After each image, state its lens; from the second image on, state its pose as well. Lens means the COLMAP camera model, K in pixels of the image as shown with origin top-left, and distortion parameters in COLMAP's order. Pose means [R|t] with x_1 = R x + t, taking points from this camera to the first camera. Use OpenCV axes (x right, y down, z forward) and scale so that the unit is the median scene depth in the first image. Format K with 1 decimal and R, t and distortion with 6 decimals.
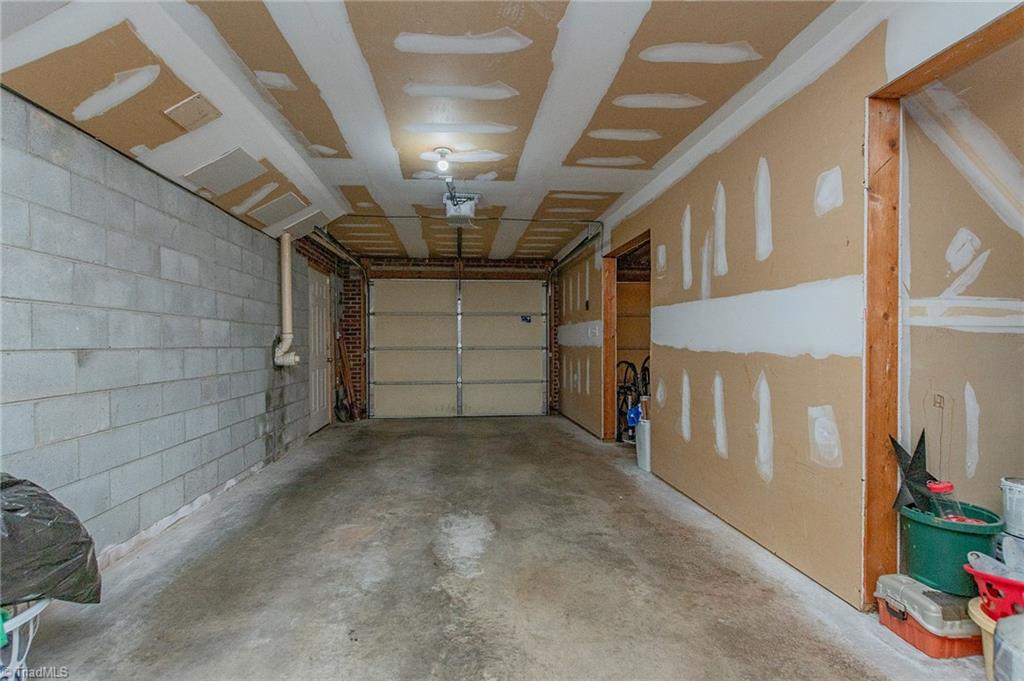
lens RADIAL K [[466.2, 0, 512.0], [0, 466.2, 347.2], [0, 0, 1]] dist [0.005842, 0.000269]
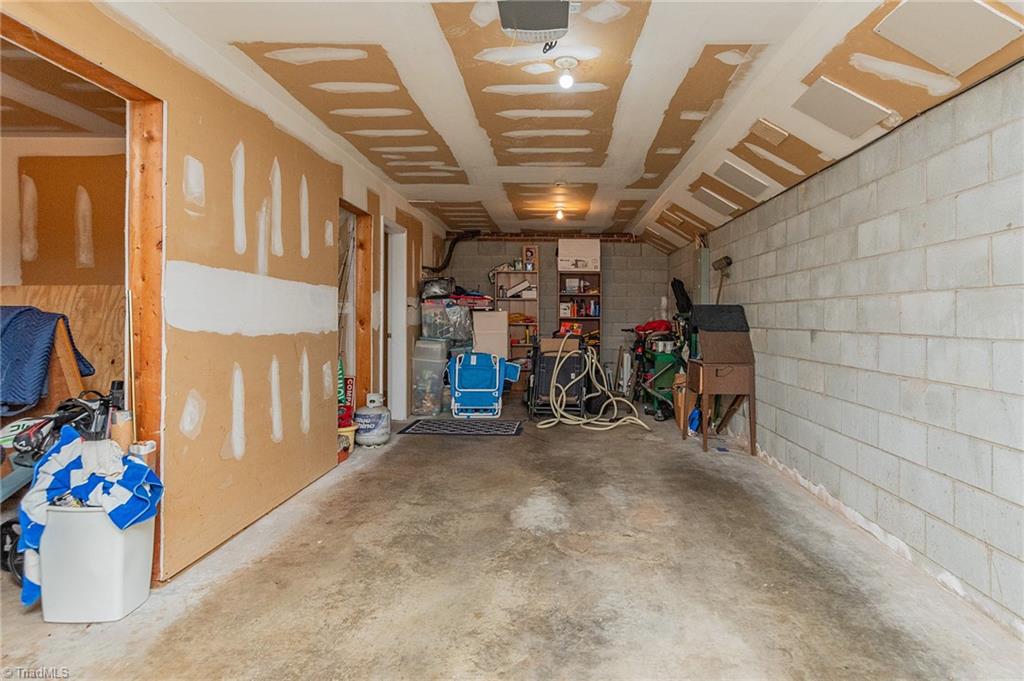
lens RADIAL K [[560.9, 0, 506.0], [0, 560.9, 311.3], [0, 0, 1]] dist [-0.004002, 0.001680]
pose [[-0.979456, 0.001726, 0.201652, -0.253804], [0.001417, 0.999998, -0.001679, -0.035663], [-0.201655, -0.001359, -0.979456, 2.054399]]
